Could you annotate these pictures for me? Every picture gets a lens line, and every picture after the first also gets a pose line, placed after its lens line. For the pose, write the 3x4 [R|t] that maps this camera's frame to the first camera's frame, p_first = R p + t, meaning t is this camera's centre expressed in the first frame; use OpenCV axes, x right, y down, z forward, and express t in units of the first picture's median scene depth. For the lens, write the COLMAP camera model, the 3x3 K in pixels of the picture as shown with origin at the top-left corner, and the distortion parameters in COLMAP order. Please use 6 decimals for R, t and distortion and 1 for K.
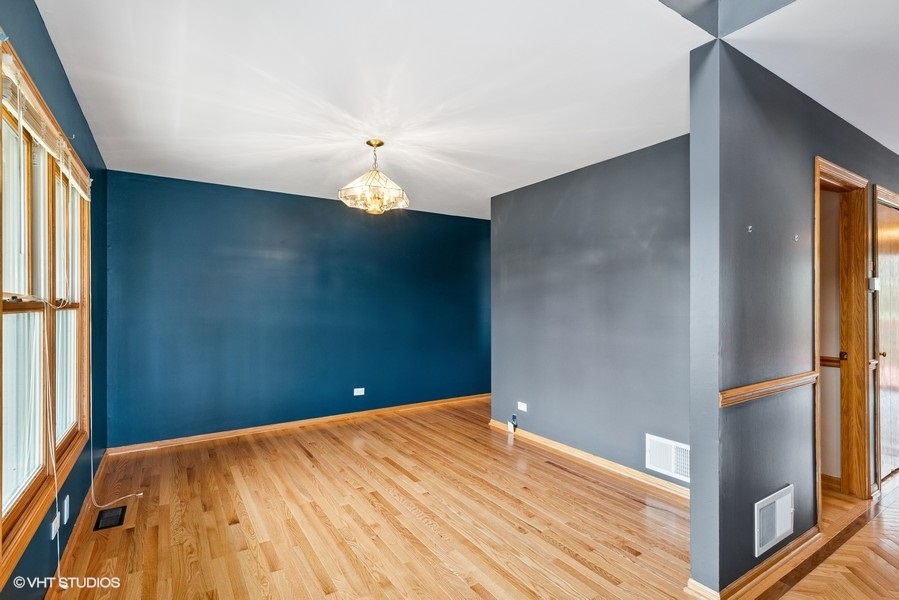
lens RADIAL K [[437.5, 0, 449.5], [0, 437.5, 300.0], [0, 0, 1]] dist [0.000001, -0.000001]
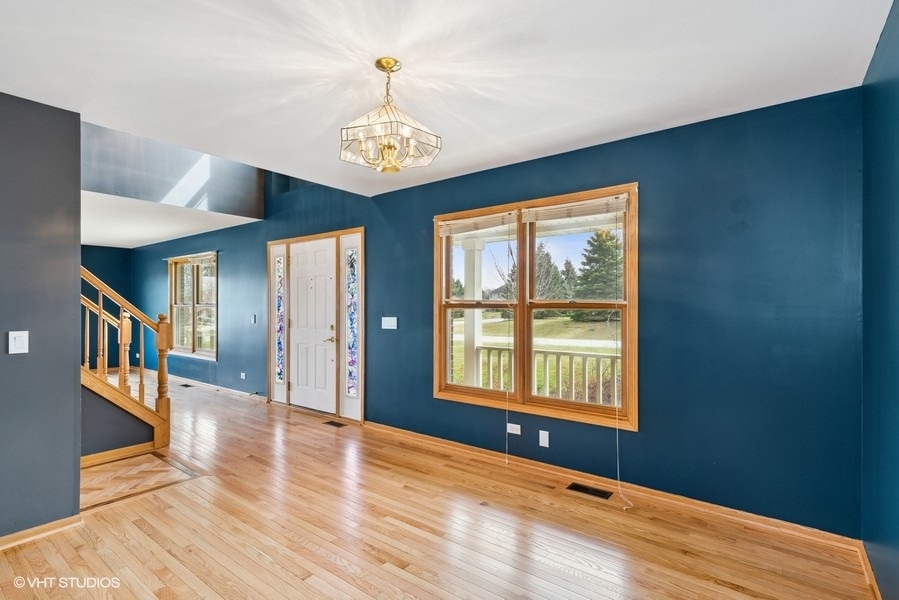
lens RADIAL K [[433.2, 0, 449.5], [0, 433.2, 300.0], [0, 0, 1]] dist [0.000167, 0.000026]
pose [[-0.941435, -0.001901, -0.337189, -0.037556], [0.001796, 0.999942, -0.010651, 0.006515], [0.337189, -0.010632, -0.941377, 1.772591]]
